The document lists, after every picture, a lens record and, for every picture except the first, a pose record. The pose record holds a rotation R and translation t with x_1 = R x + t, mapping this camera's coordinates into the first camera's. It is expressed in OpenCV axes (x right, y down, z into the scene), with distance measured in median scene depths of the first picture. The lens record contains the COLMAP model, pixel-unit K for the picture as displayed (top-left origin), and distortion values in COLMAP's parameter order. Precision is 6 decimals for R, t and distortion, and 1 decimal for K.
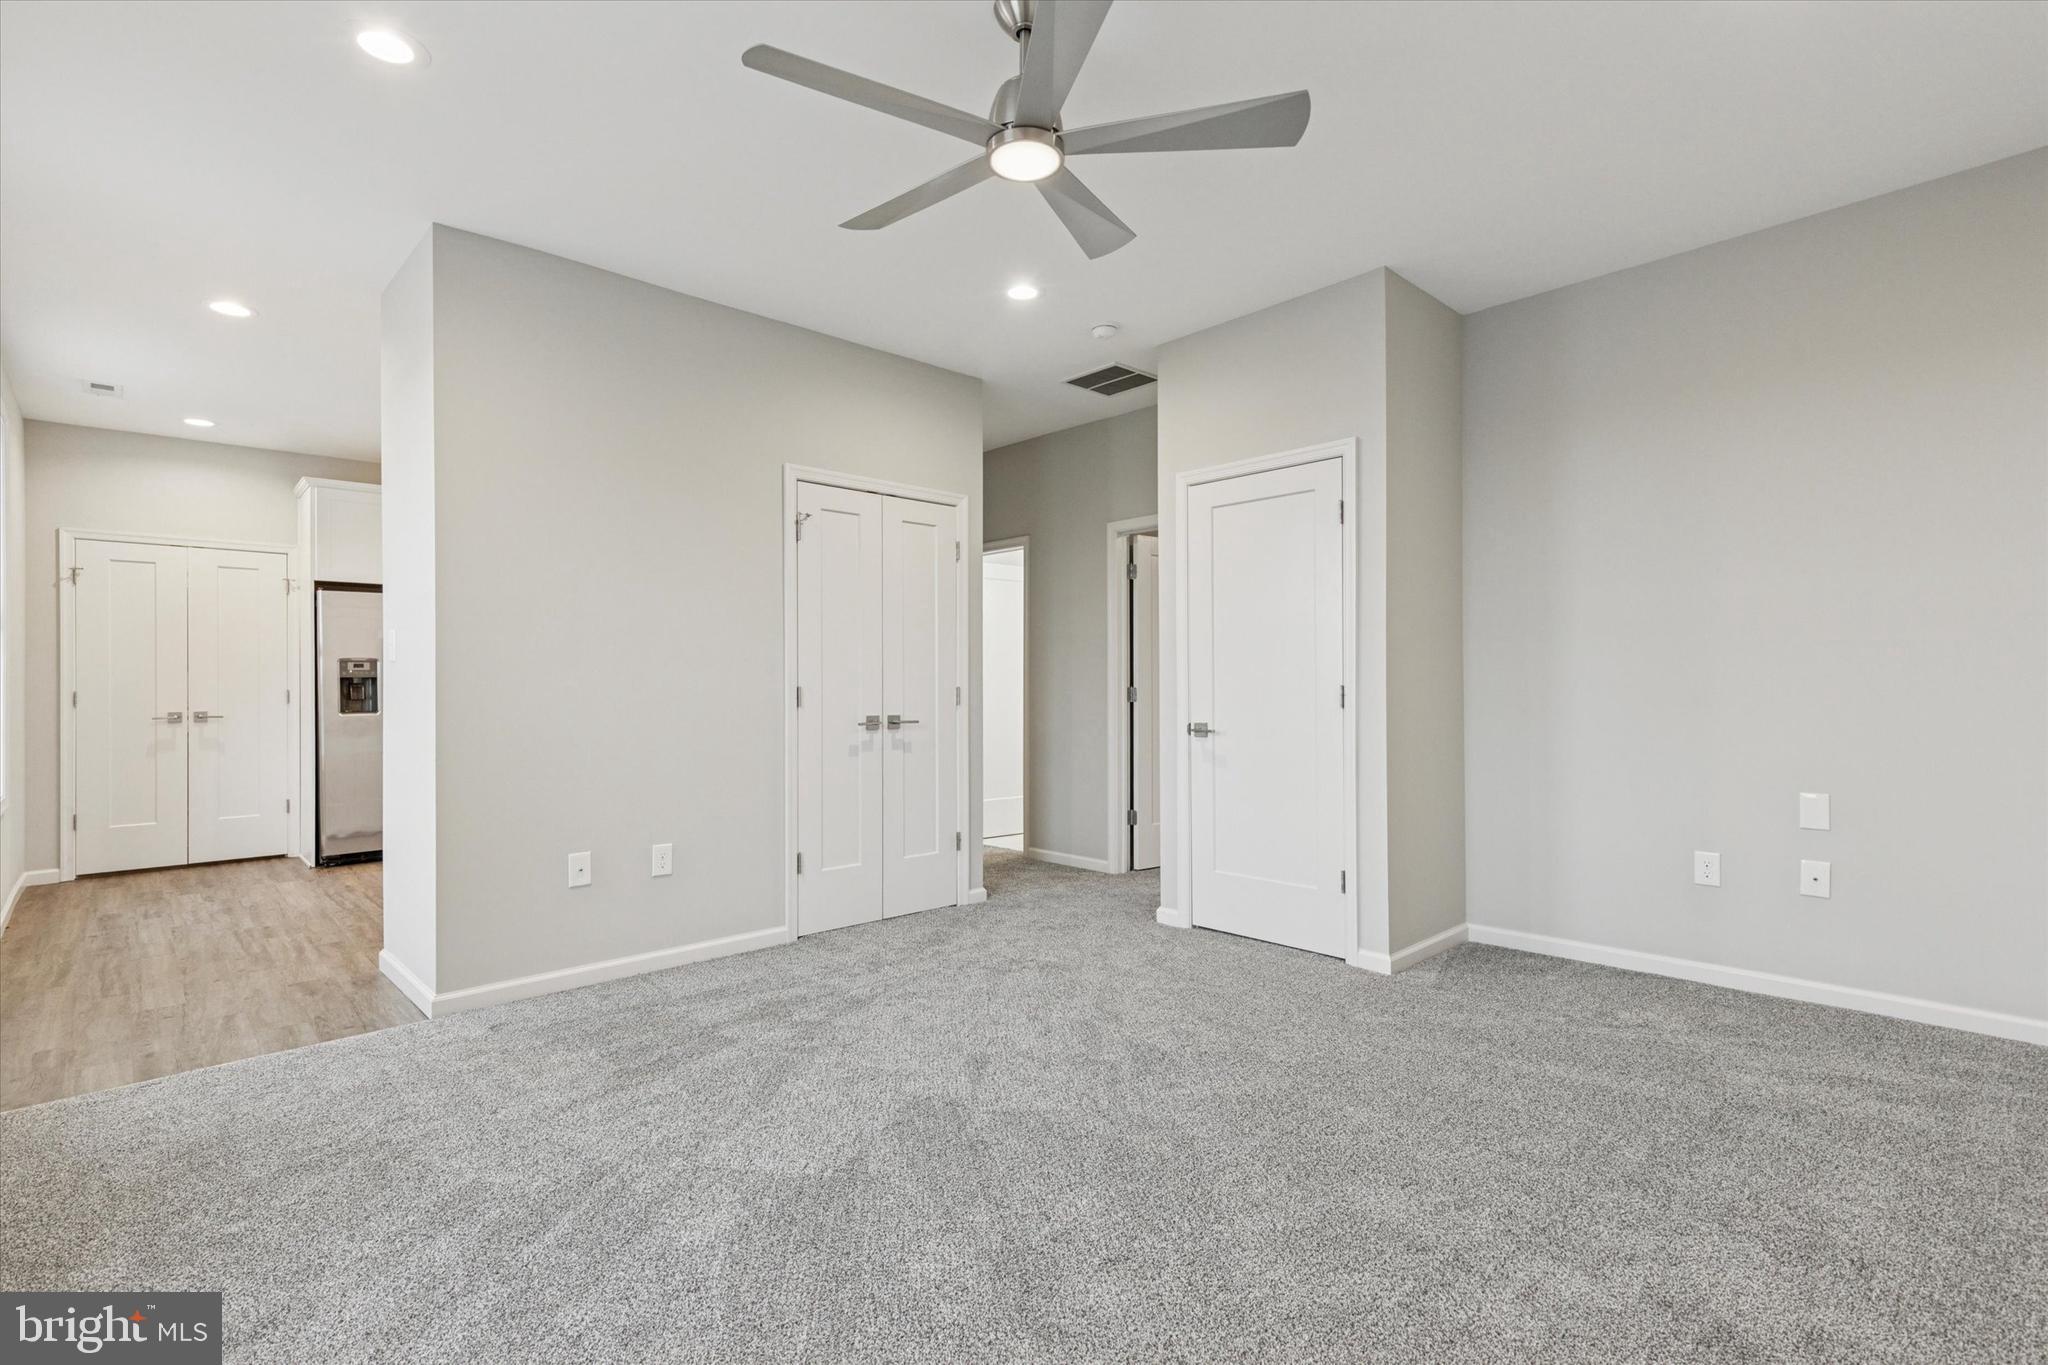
lens RADIAL K [[952.7, 0, 1024.6], [0, 952.7, 688.8], [0, 0, 1]] dist [0.001606, 0.000202]
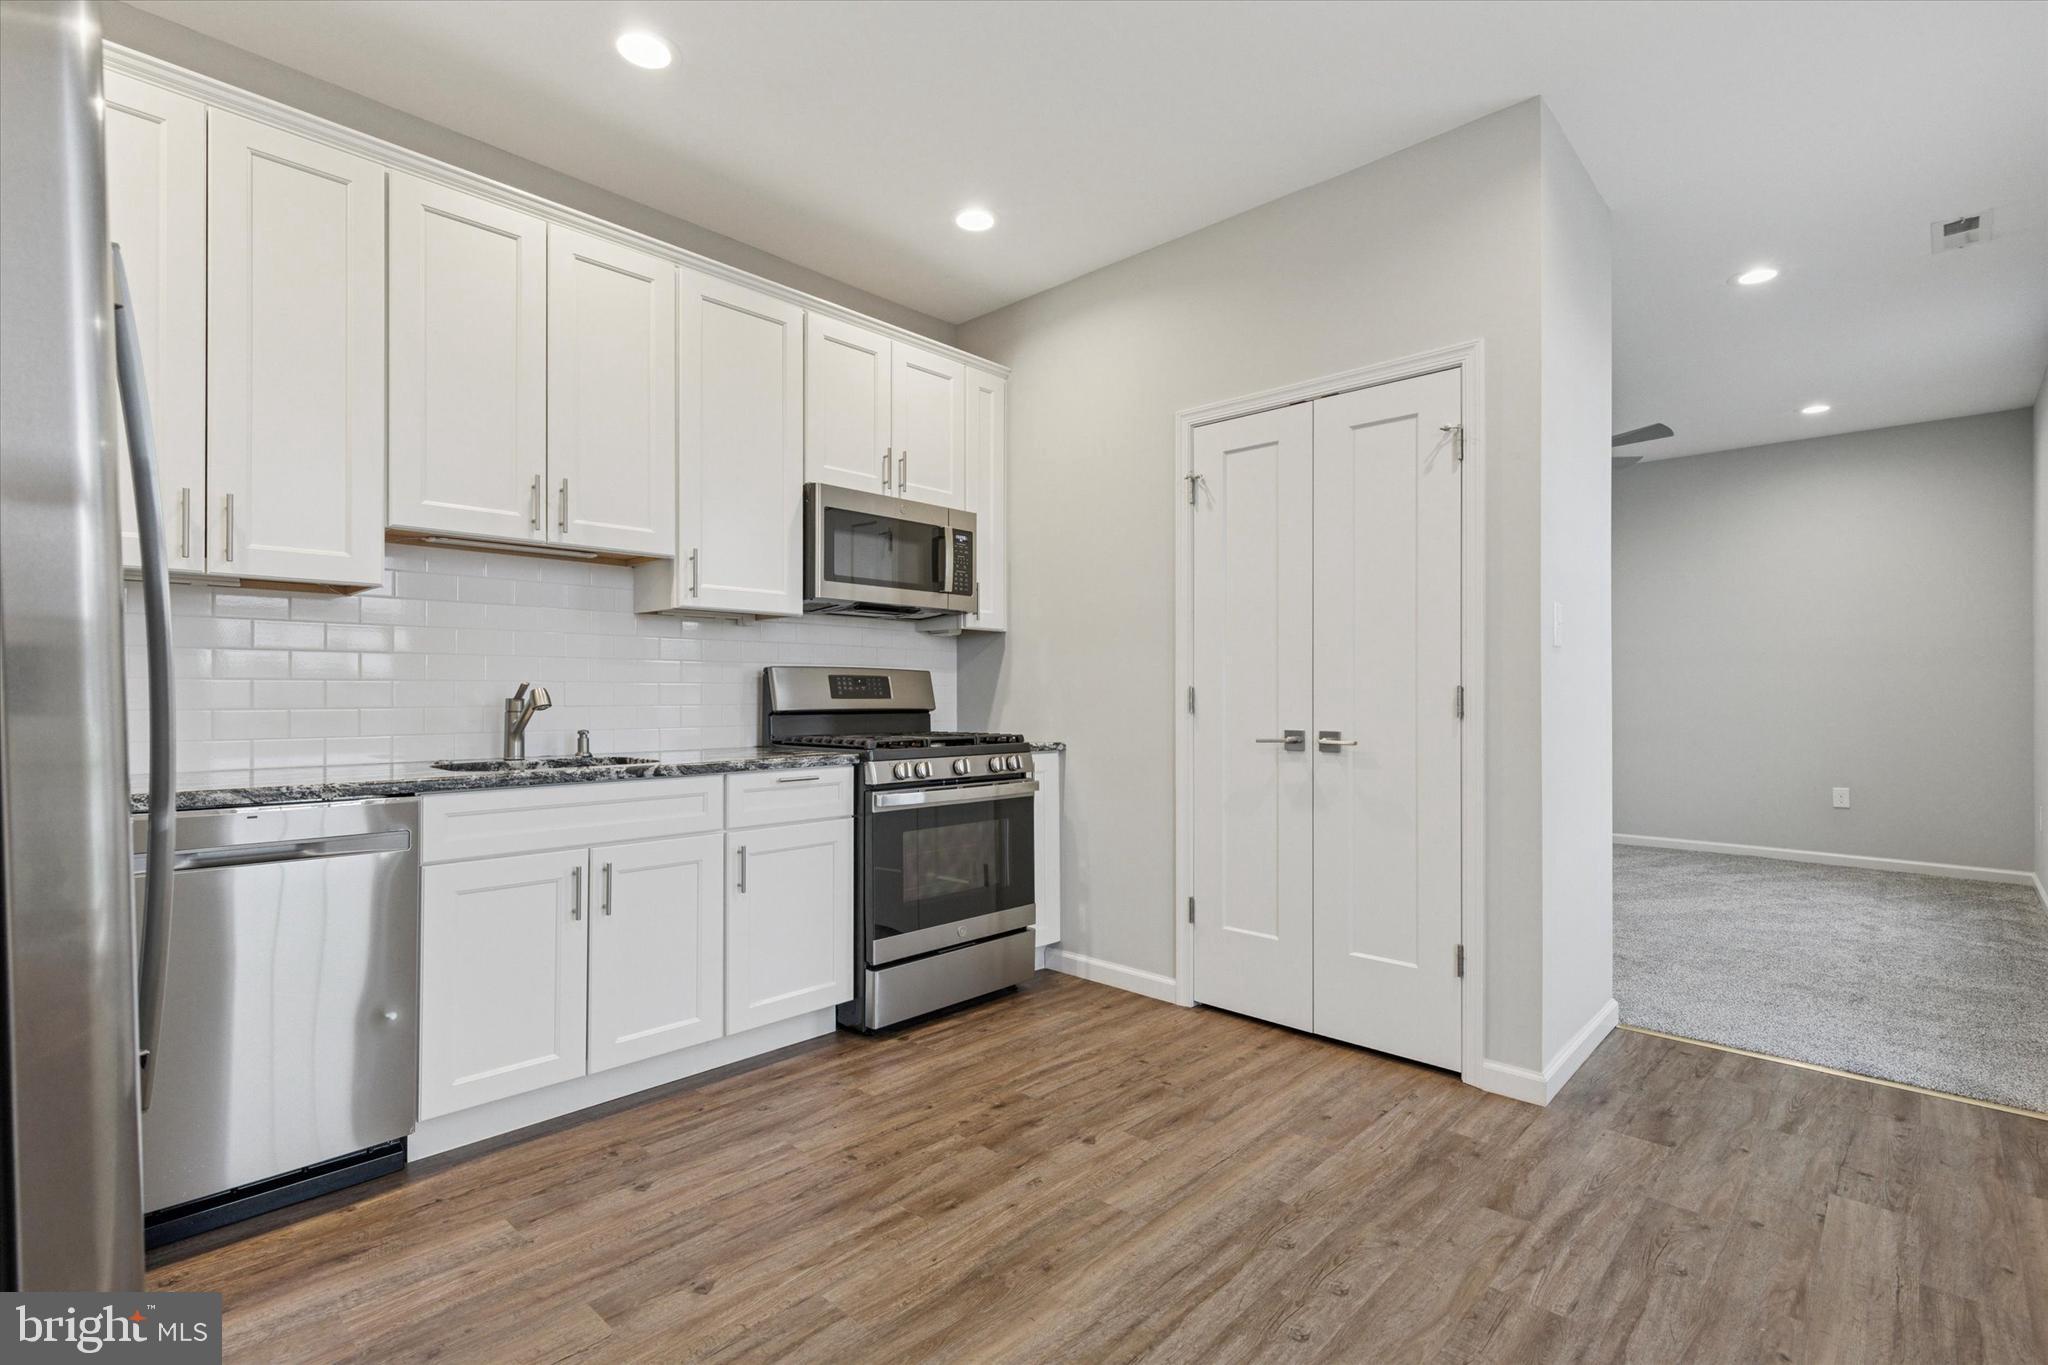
lens RADIAL K [[952.7, 0, 1018.6], [0, 952.7, 686.4], [0, 0, 1]] dist [0.001606, 0.000202]
pose [[-0.052563, 0.010672, 0.998561, -1.041359], [-0.003100, 0.999936, -0.010850, 0.007249], [-0.998613, -0.003666, -0.052527, 1.102563]]
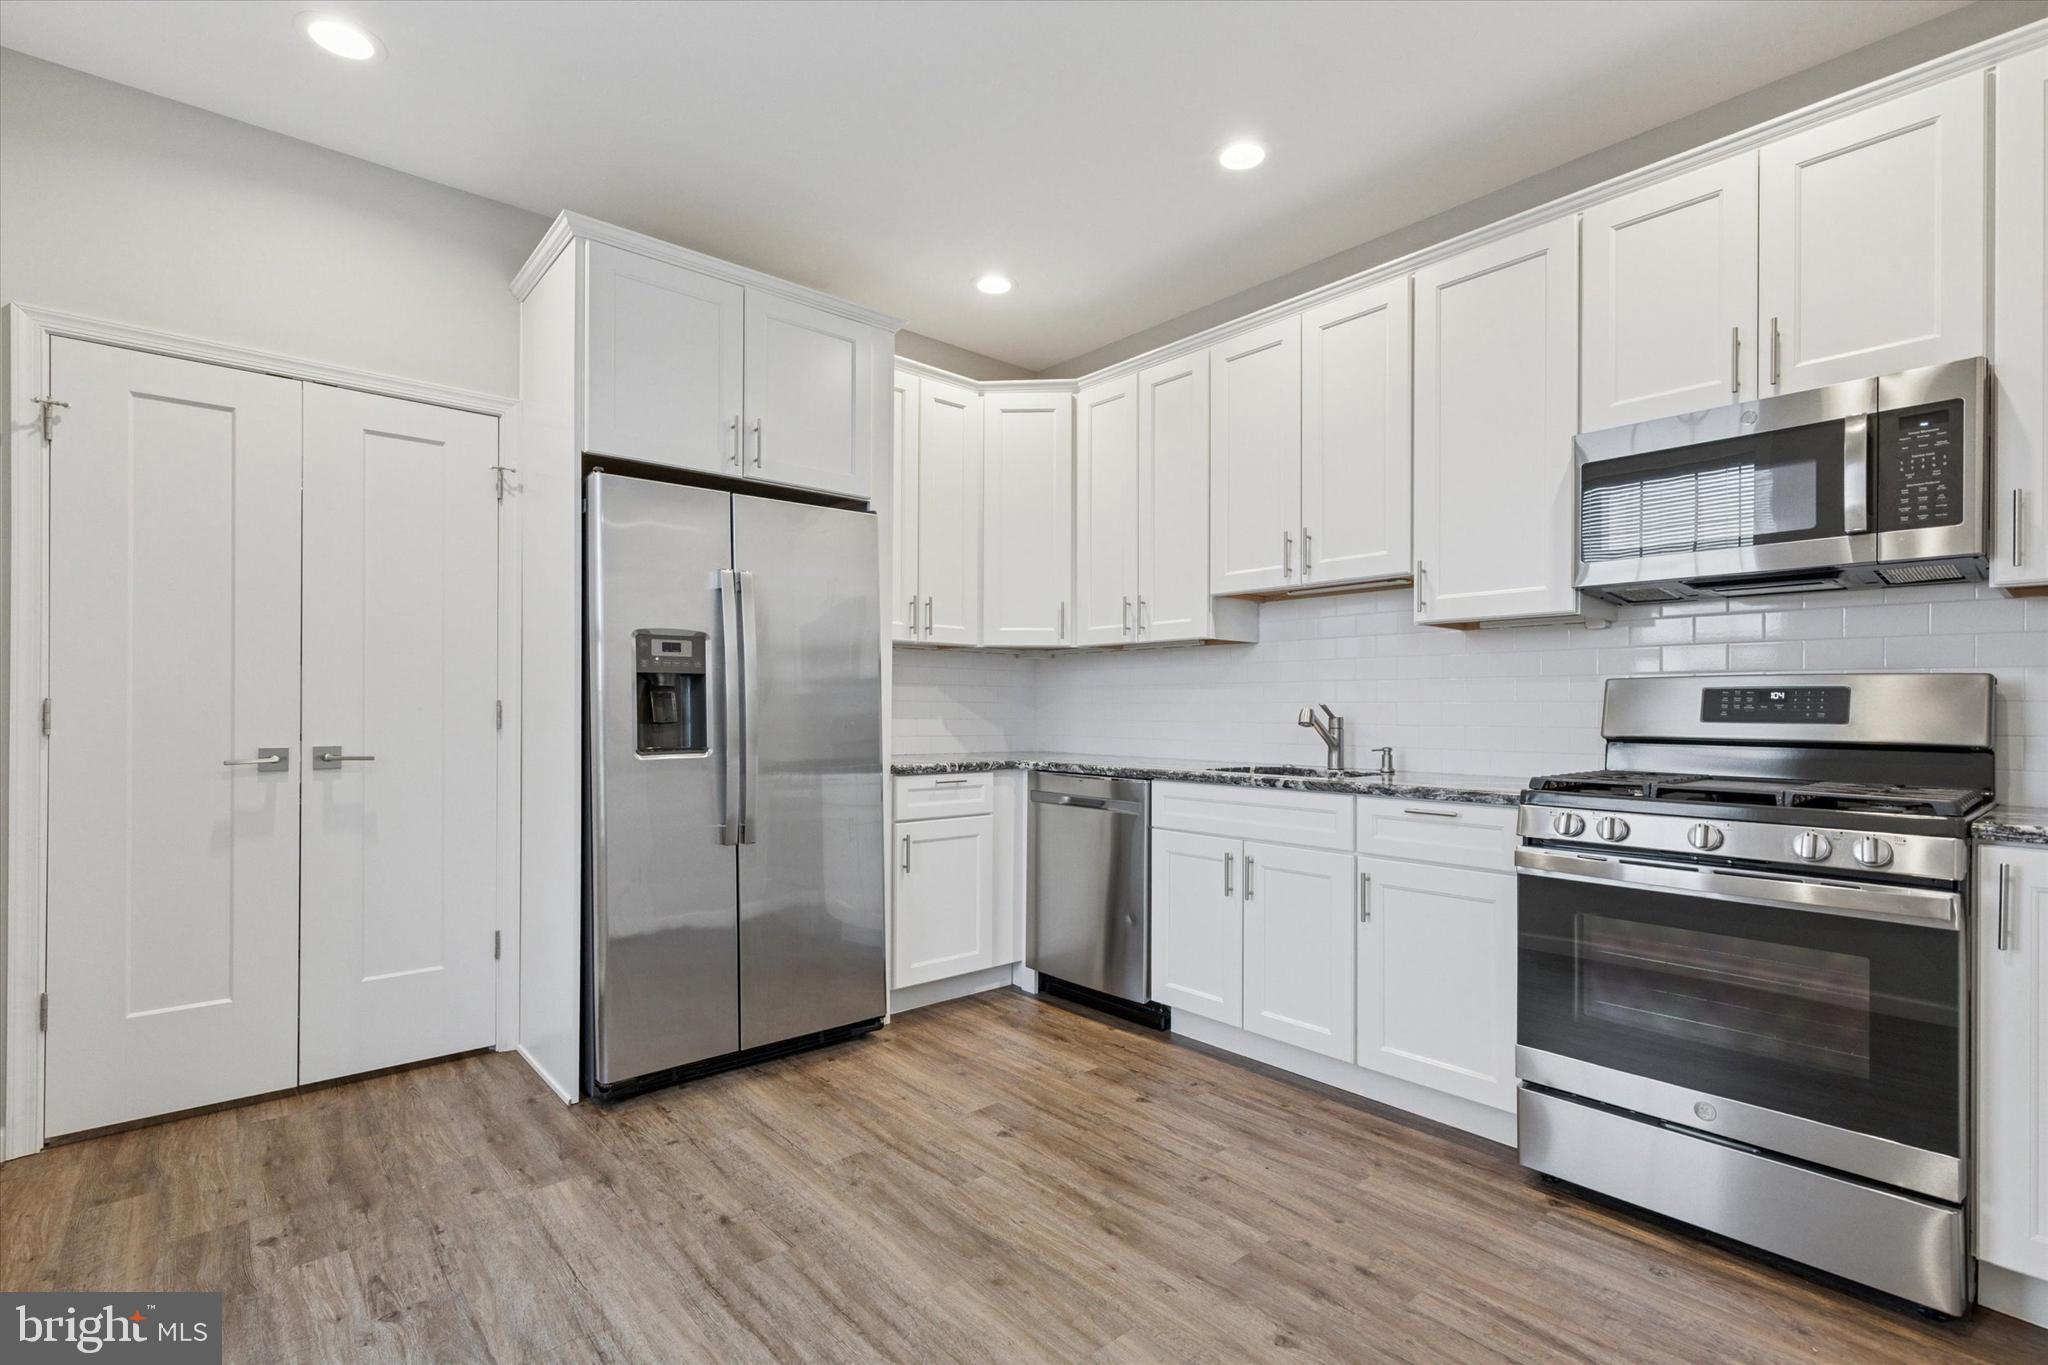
lens RADIAL K [[952.7, 0, 1033.1], [0, 952.7, 702.1], [0, 0, 1]] dist [0.001606, 0.000202]
pose [[0.999267, 0.007740, -0.037499, -0.557163], [-0.007893, 0.999961, -0.003919, 0.002173], [0.037467, 0.004213, 0.999289, 0.609314]]
